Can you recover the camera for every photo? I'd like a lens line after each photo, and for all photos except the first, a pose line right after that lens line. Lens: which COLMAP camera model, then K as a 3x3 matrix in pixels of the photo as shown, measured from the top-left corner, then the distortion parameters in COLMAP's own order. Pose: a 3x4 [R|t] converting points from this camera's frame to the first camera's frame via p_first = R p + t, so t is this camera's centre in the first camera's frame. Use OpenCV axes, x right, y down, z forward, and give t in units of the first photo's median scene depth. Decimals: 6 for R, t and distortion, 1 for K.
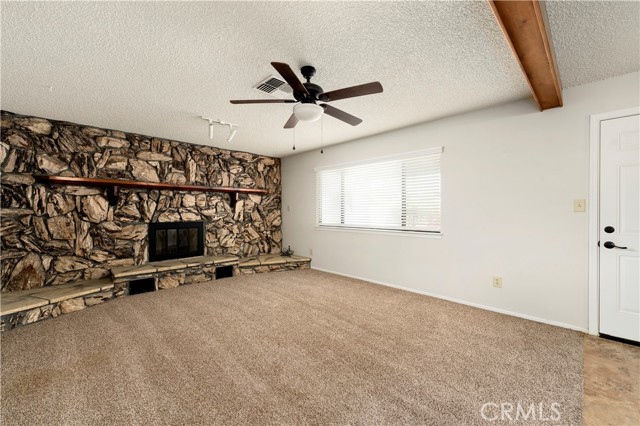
lens RADIAL K [[260.2, 0, 320.0], [0, 260.2, 213.0], [0, 0, 1]] dist [0.001725, -0.000127]
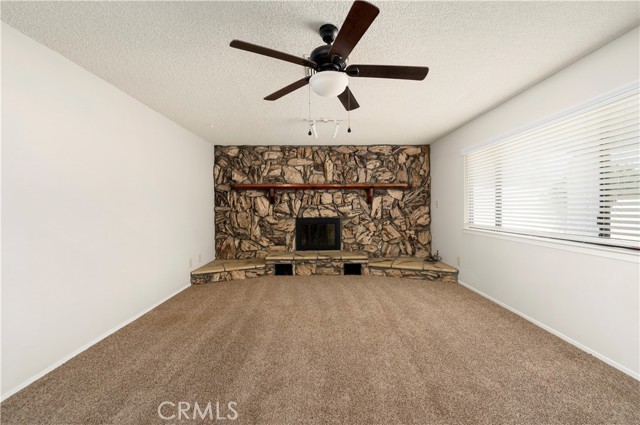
lens RADIAL K [[260.2, 0, 320.0], [0, 260.2, 212.5], [0, 0, 1]] dist [0.001725, -0.000127]
pose [[0.719964, 0.011076, -0.693923, 0.243347], [-0.001956, 0.999901, 0.013930, -0.003945], [0.694008, -0.008672, 0.719915, 0.205581]]
